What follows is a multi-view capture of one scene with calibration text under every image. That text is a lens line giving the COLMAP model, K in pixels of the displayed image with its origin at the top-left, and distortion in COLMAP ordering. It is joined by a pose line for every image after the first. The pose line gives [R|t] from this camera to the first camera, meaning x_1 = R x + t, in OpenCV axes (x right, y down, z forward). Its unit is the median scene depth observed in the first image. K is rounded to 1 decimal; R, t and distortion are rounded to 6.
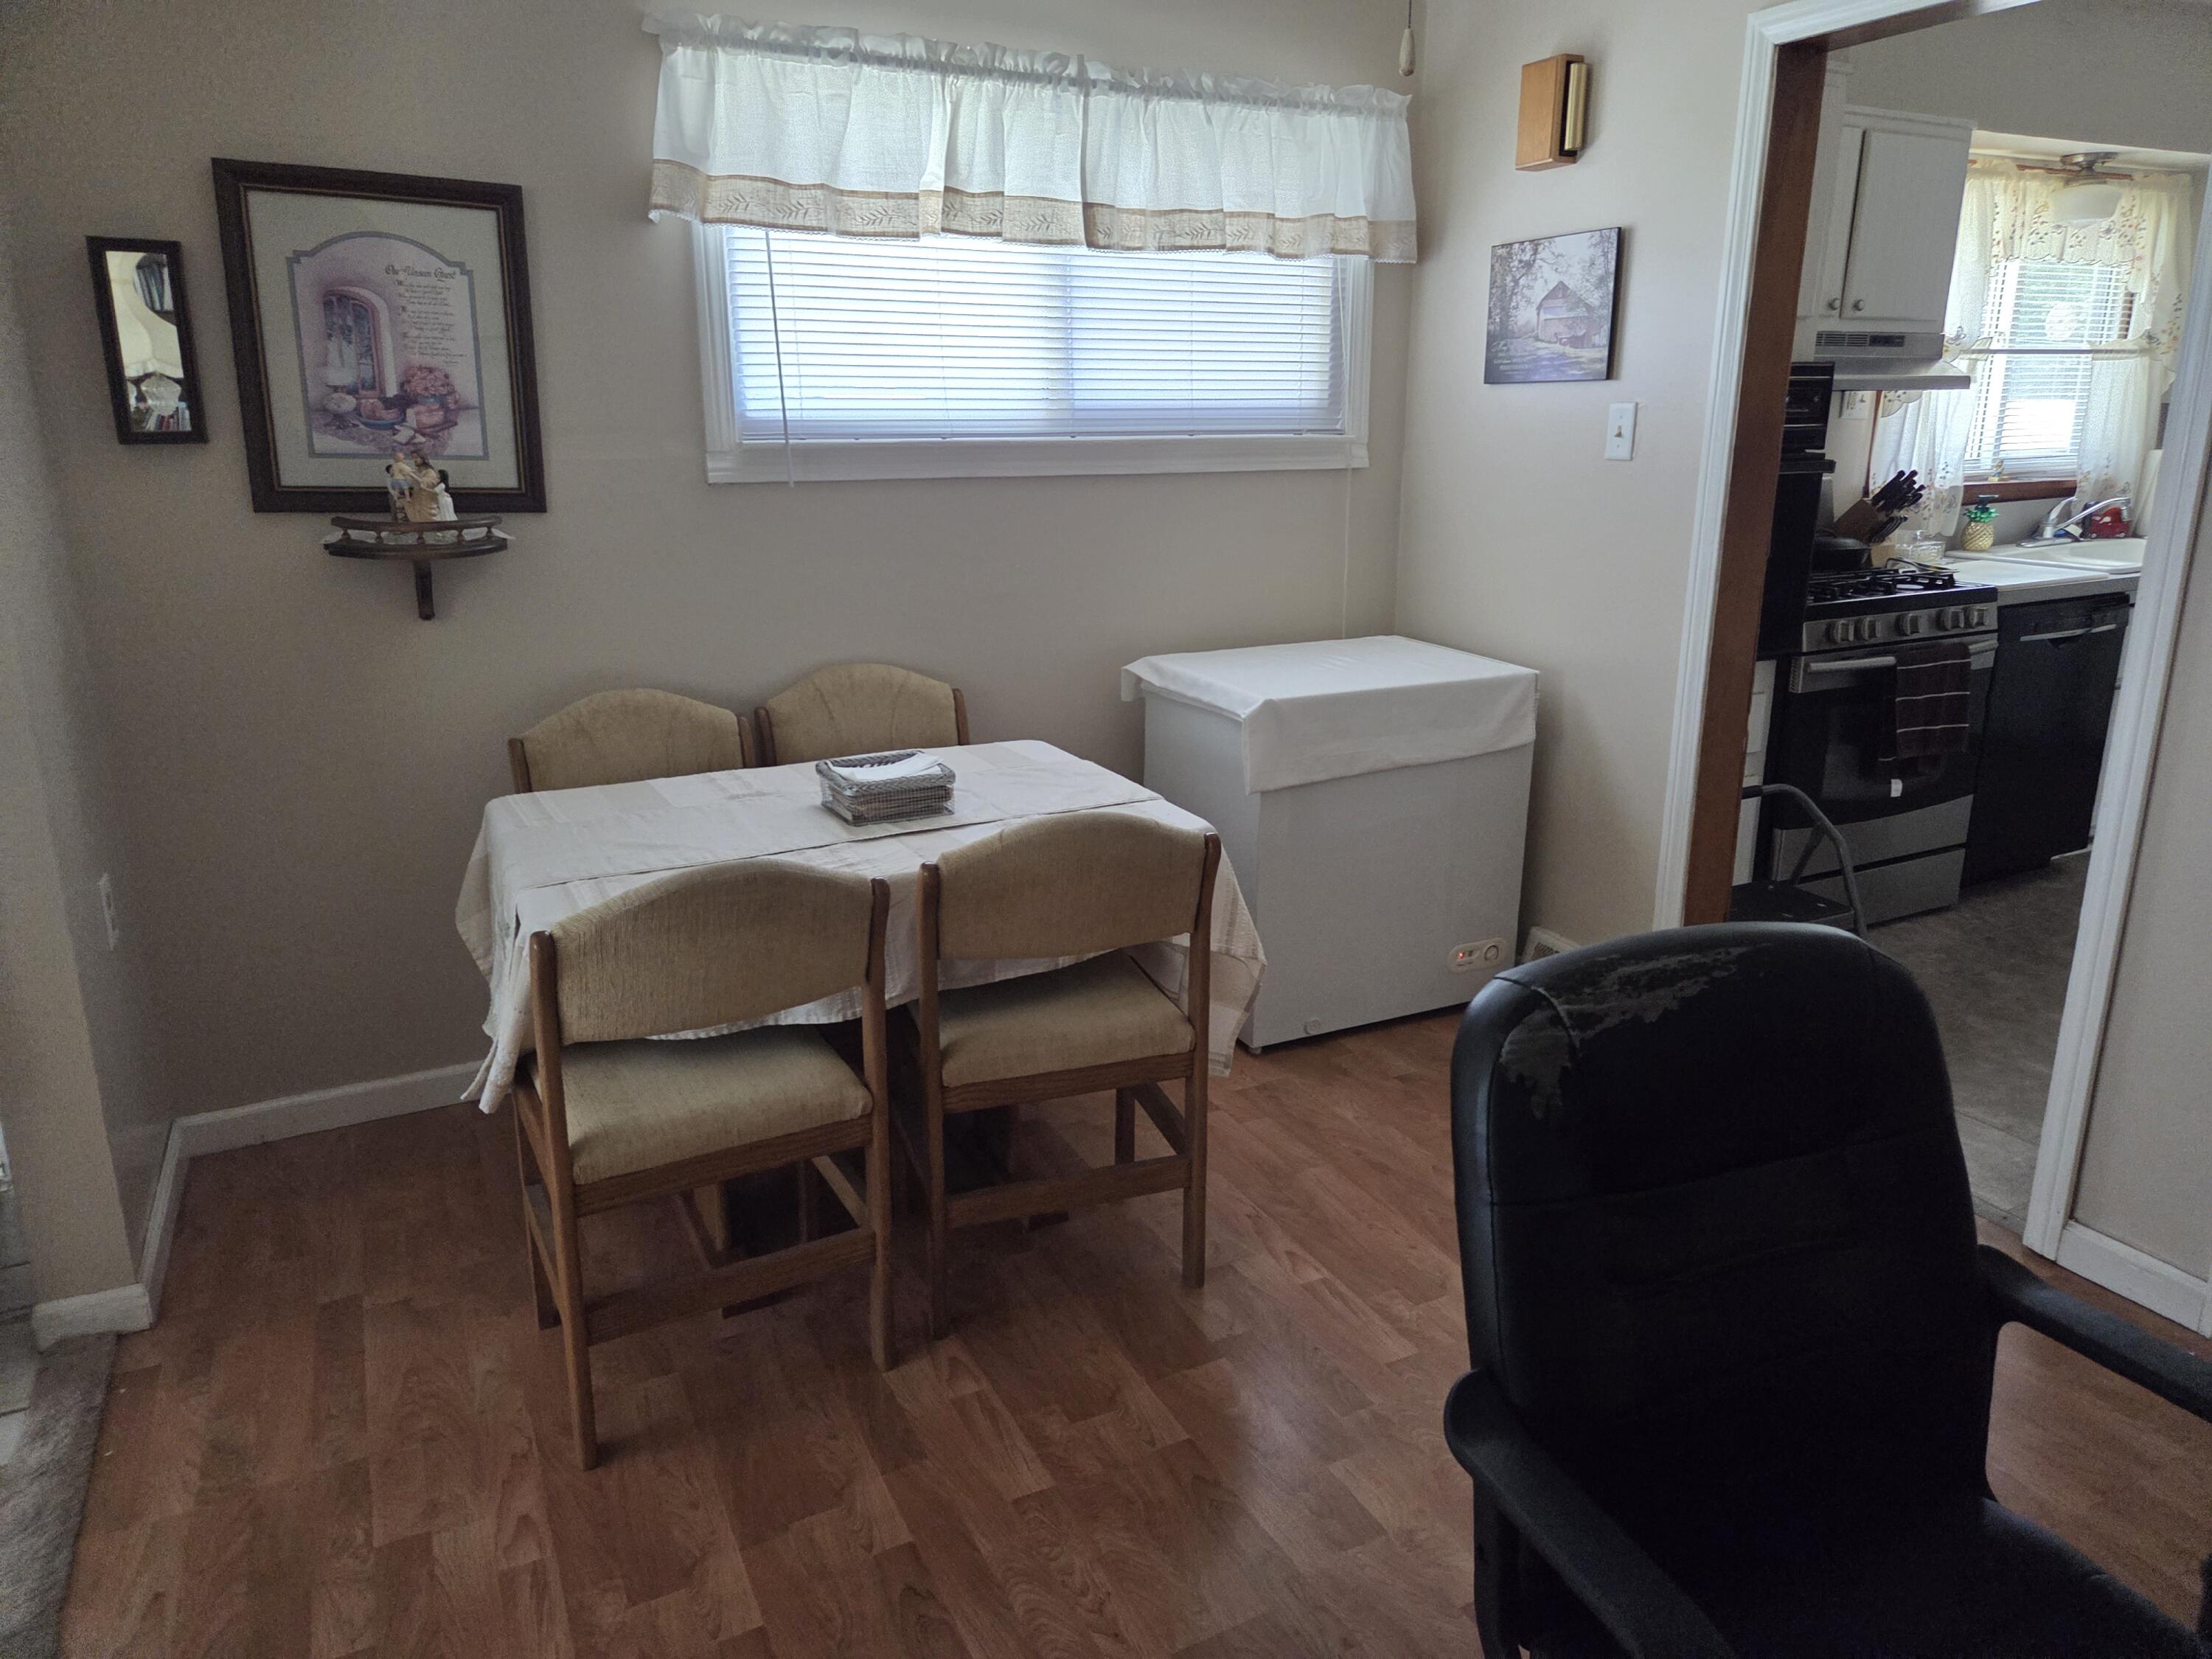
lens RADIAL K [[1492.5, 0, 1126.6], [0, 1492.5, 829.6], [0, 0, 1]] dist [0.074994, -0.067335]
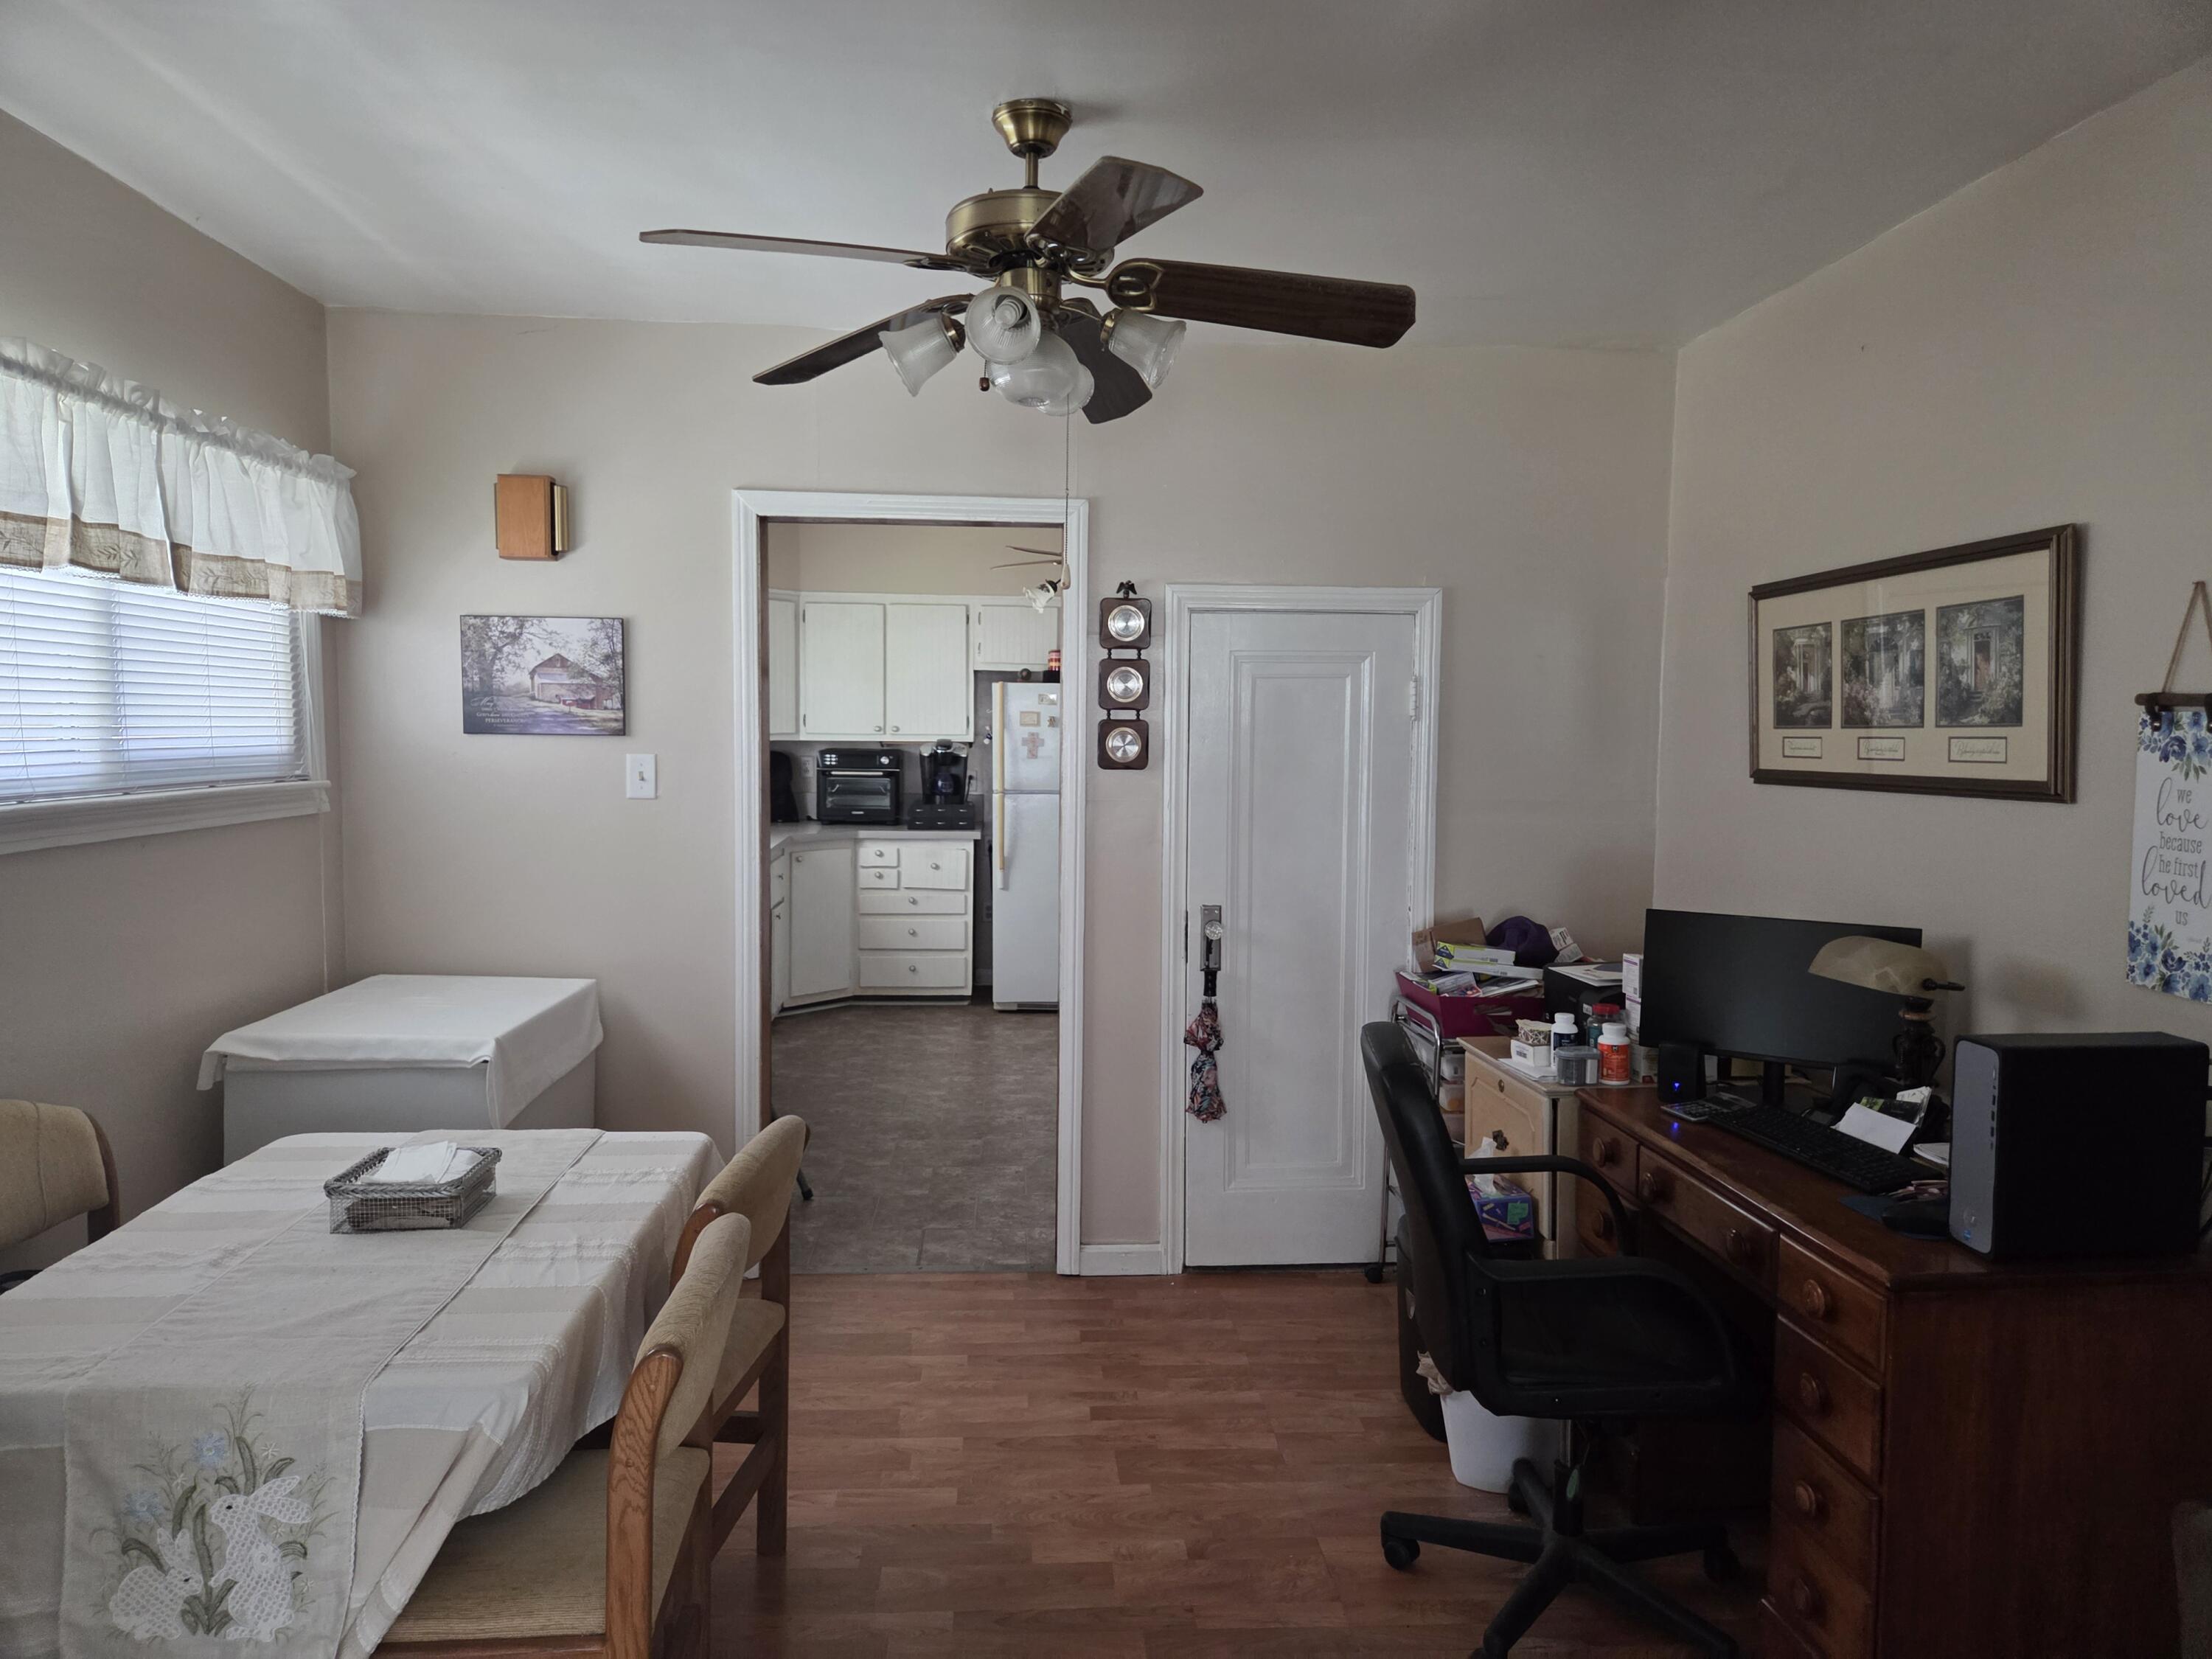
lens RADIAL K [[1494.4, 0, 1114.3], [0, 1494.4, 838.2], [0, 0, 1]] dist [0.083704, -0.079228]
pose [[0.402953, -0.062138, 0.913109, -0.485412], [0.233445, 0.971670, -0.036895, -0.061660], [-0.884948, 0.228028, 0.406043, 0.134854]]
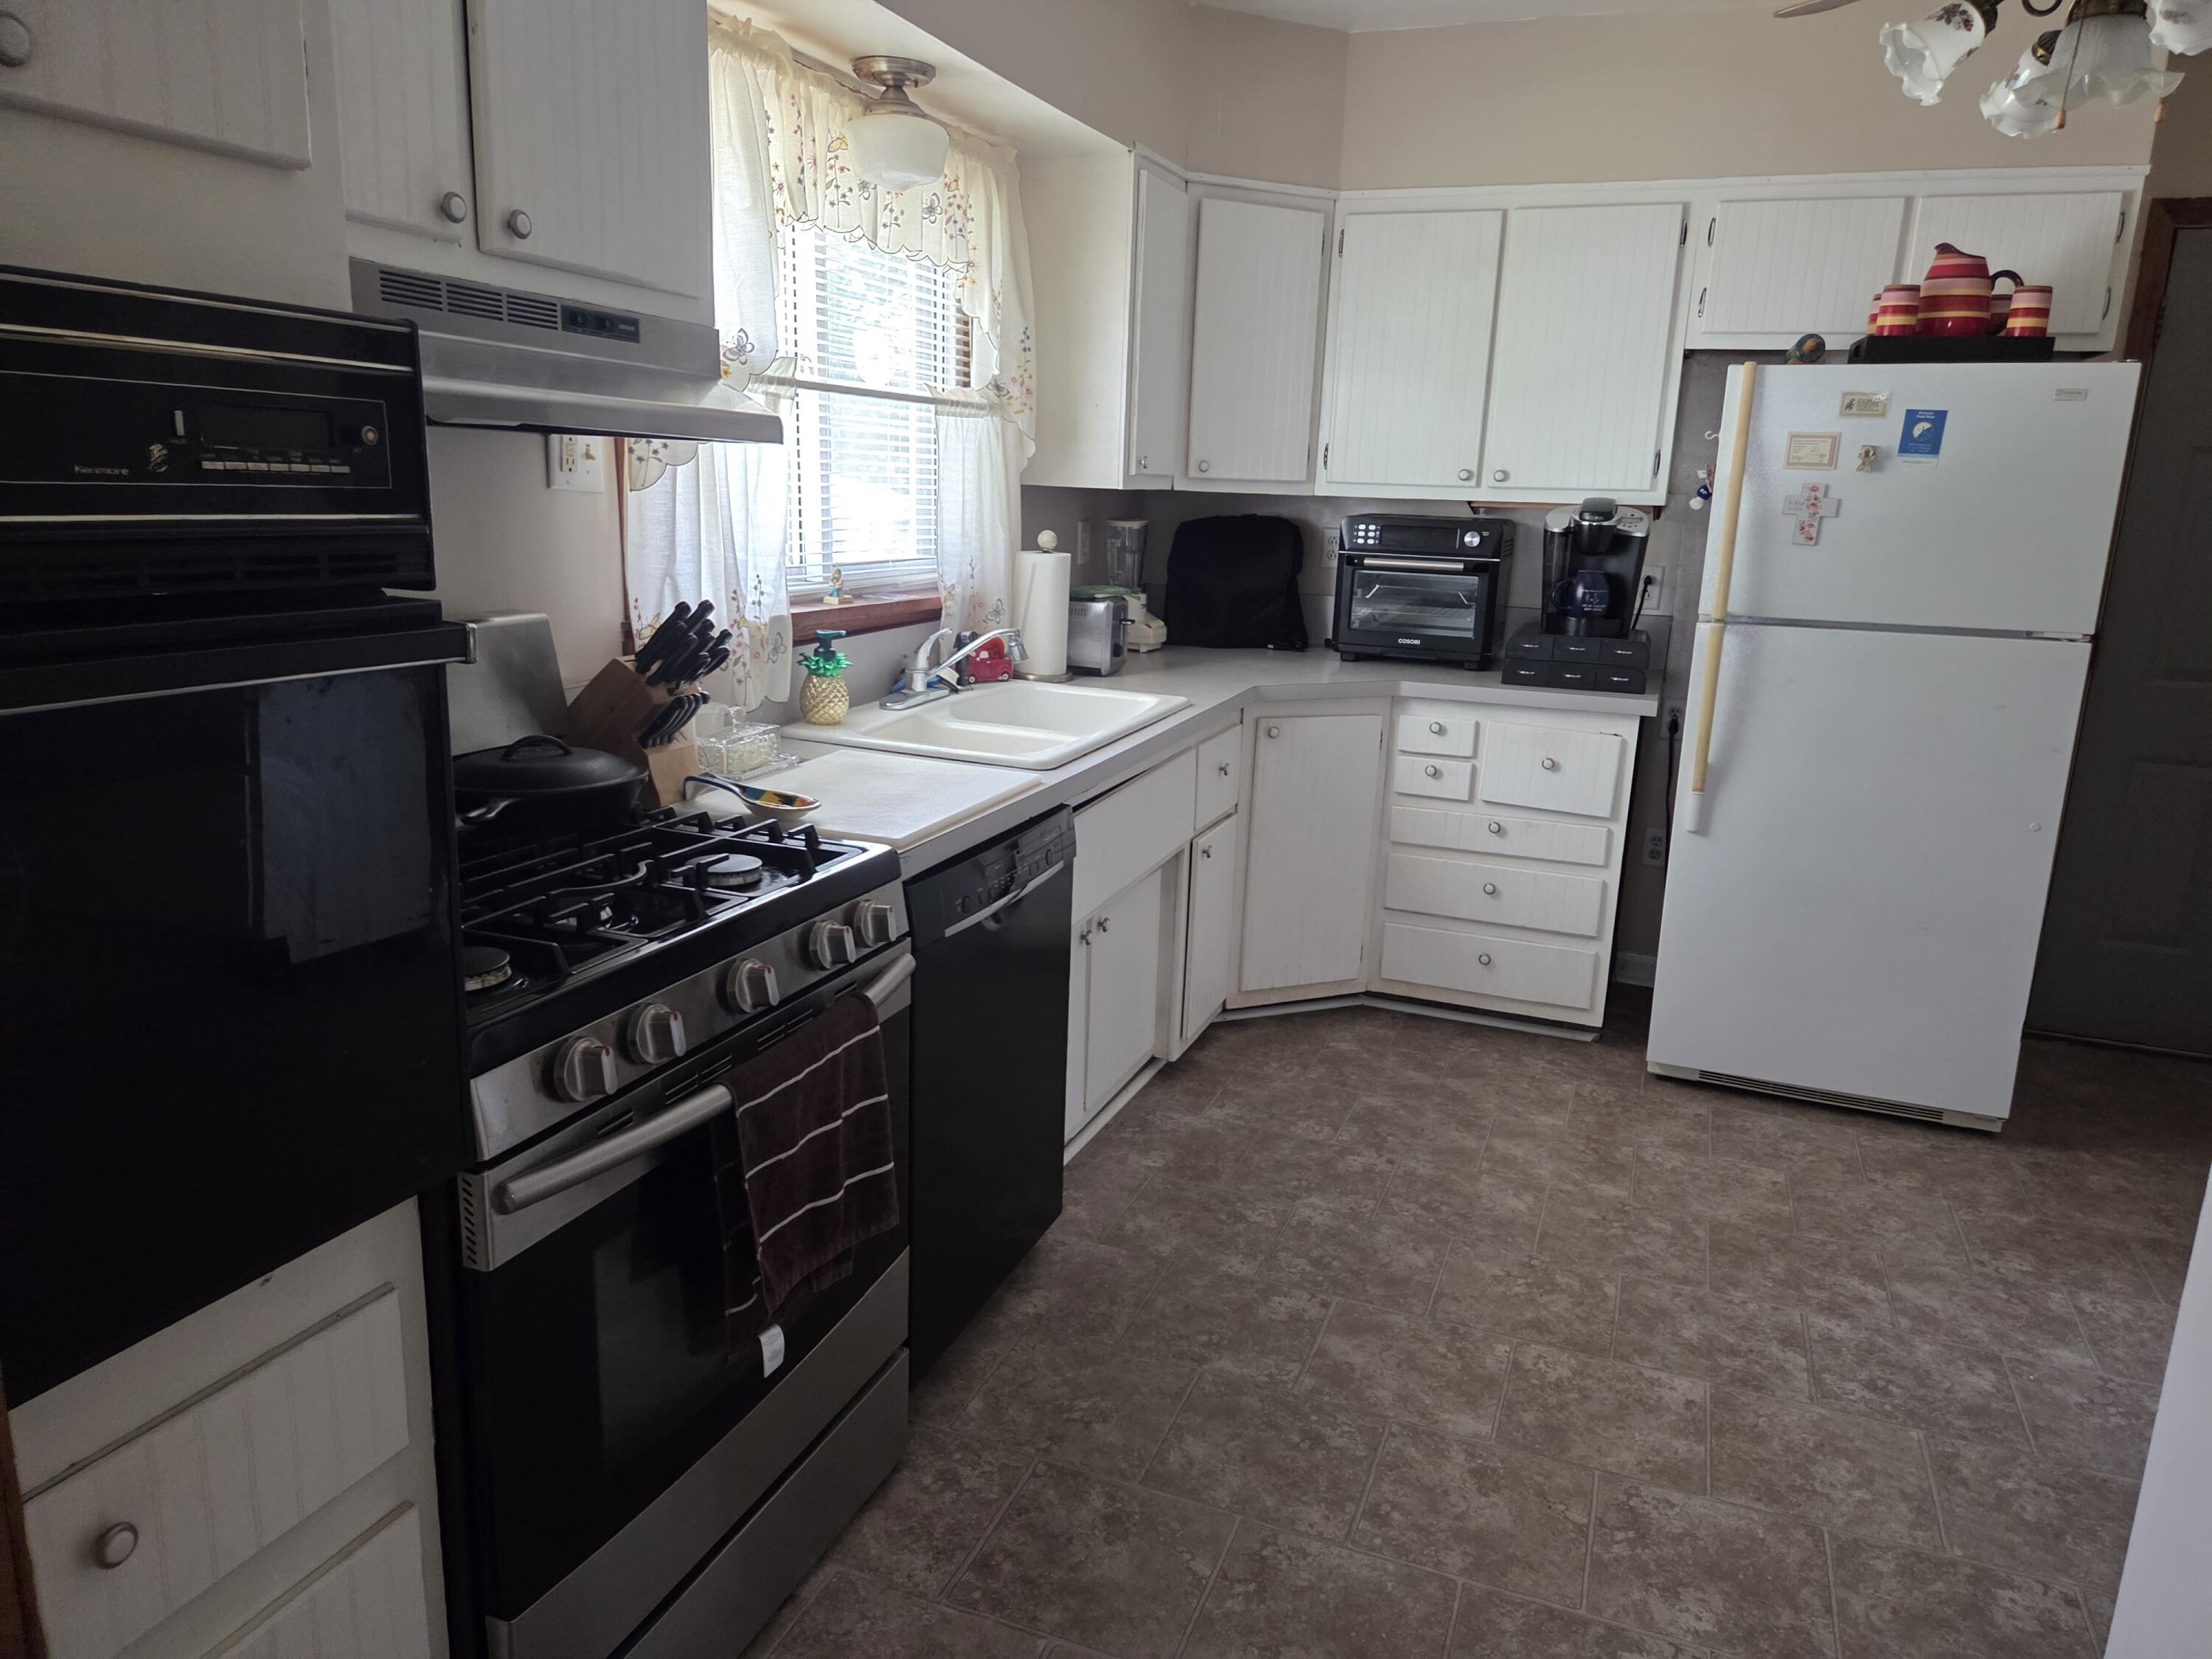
lens RADIAL K [[1492.5, 0, 1126.6], [0, 1492.5, 829.6], [0, 0, 1]] dist [0.074994, -0.067335]
pose [[0.743857, -0.117552, 0.657919, 0.299877], [0.139369, 0.990052, 0.019322, -0.158970], [-0.653646, 0.077321, 0.752840, 0.566516]]
